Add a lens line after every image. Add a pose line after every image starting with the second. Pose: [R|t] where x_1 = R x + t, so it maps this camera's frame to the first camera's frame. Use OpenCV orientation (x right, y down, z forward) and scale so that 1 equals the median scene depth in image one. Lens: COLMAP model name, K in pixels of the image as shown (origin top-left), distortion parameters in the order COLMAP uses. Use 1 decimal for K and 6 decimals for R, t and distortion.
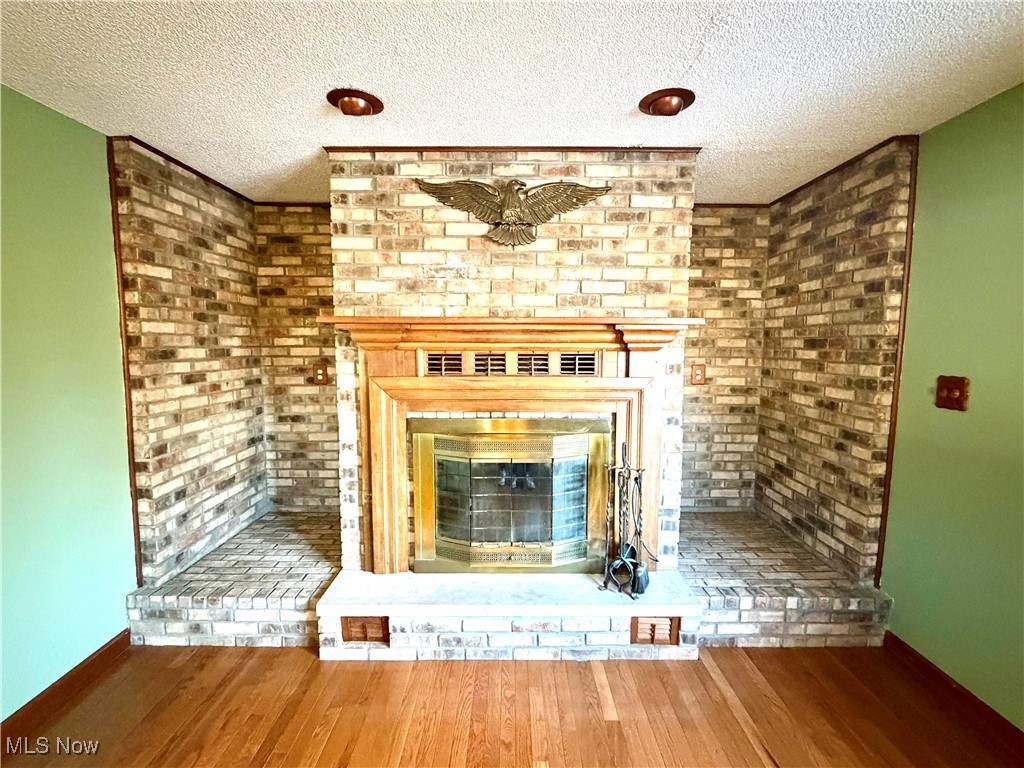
lens RADIAL K [[446.9, 0, 512.8], [0, 446.9, 386.1], [0, 0, 1]] dist [-0.000187, -0.000007]
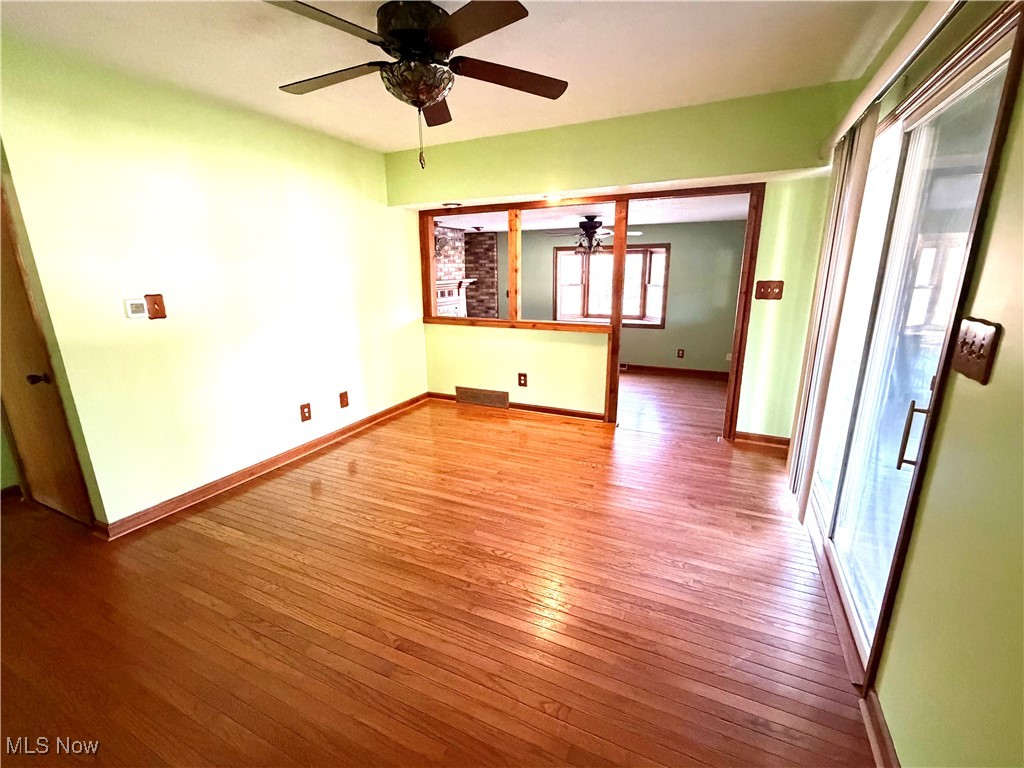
lens RADIAL K [[446.9, 0, 512.8], [0, 446.9, 386.1], [0, 0, 1]] dist [-0.000187, -0.000007]
pose [[0.430292, -0.242902, 0.869395, -2.743246], [0.101761, 0.970029, 0.220654, -0.066661], [-0.896936, -0.006475, 0.442114, -0.900288]]
